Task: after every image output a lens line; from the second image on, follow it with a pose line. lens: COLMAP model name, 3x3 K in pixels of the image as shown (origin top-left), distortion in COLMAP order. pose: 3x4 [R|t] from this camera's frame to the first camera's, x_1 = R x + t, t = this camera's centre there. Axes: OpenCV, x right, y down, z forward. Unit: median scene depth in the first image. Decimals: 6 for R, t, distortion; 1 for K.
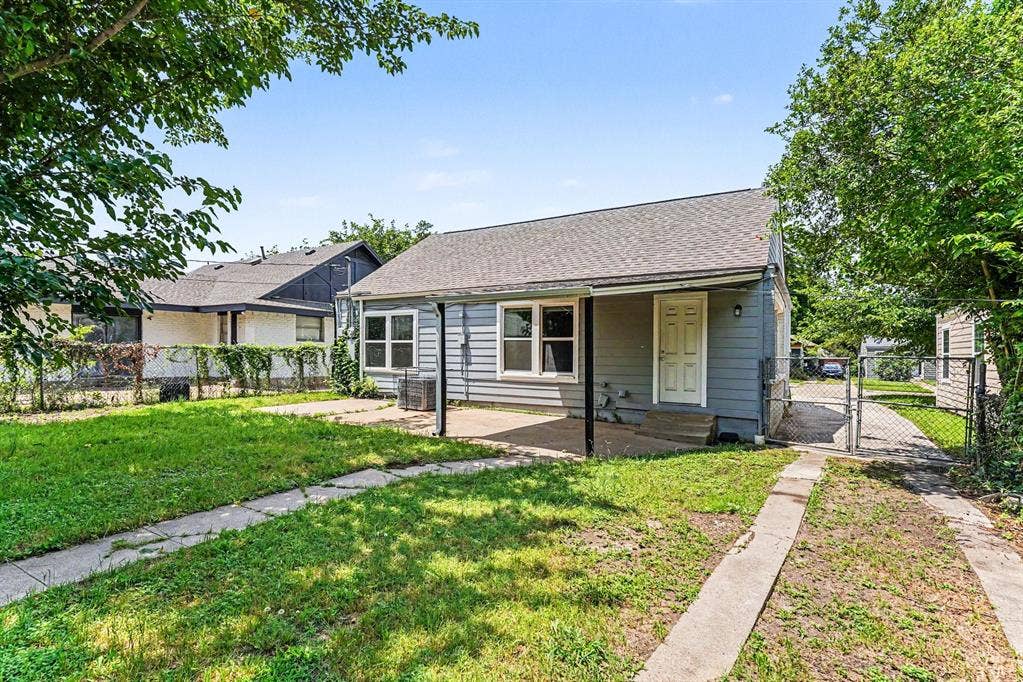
lens RADIAL K [[507.6, 0, 511.5], [0, 507.6, 341.0], [0, 0, 1]] dist [0.000641, 0.000255]
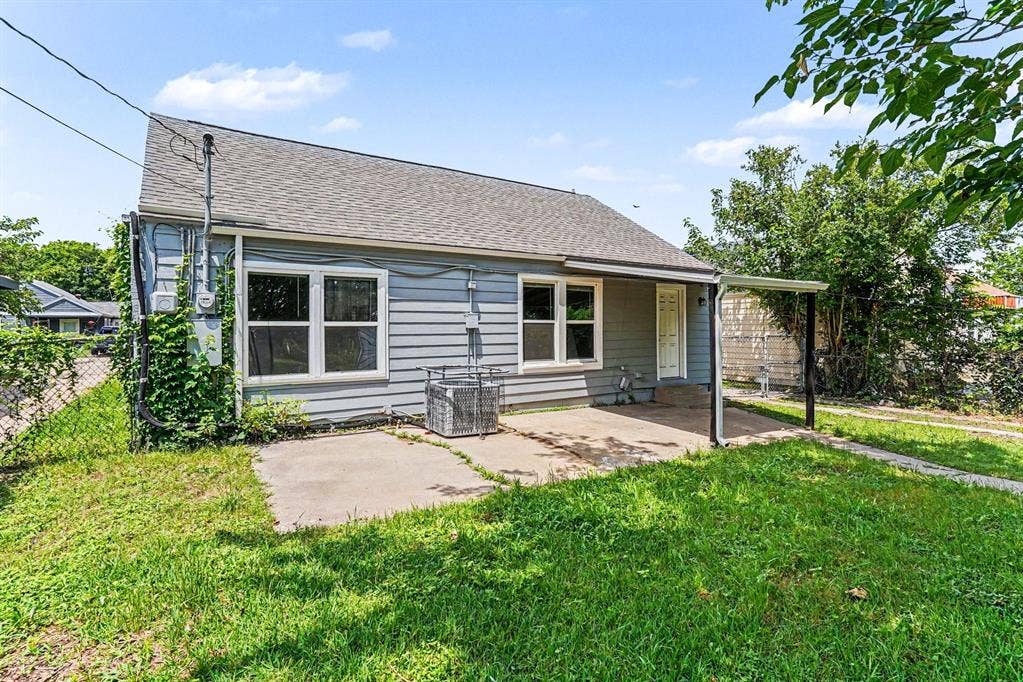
lens RADIAL K [[507.6, 0, 511.5], [0, 507.6, 341.0], [0, 0, 1]] dist [0.000641, 0.000255]
pose [[0.440418, -0.024298, 0.897464, -0.711056], [-0.000525, 0.999627, 0.027322, 0.004750], [-0.897793, -0.012505, 0.440241, 0.658831]]
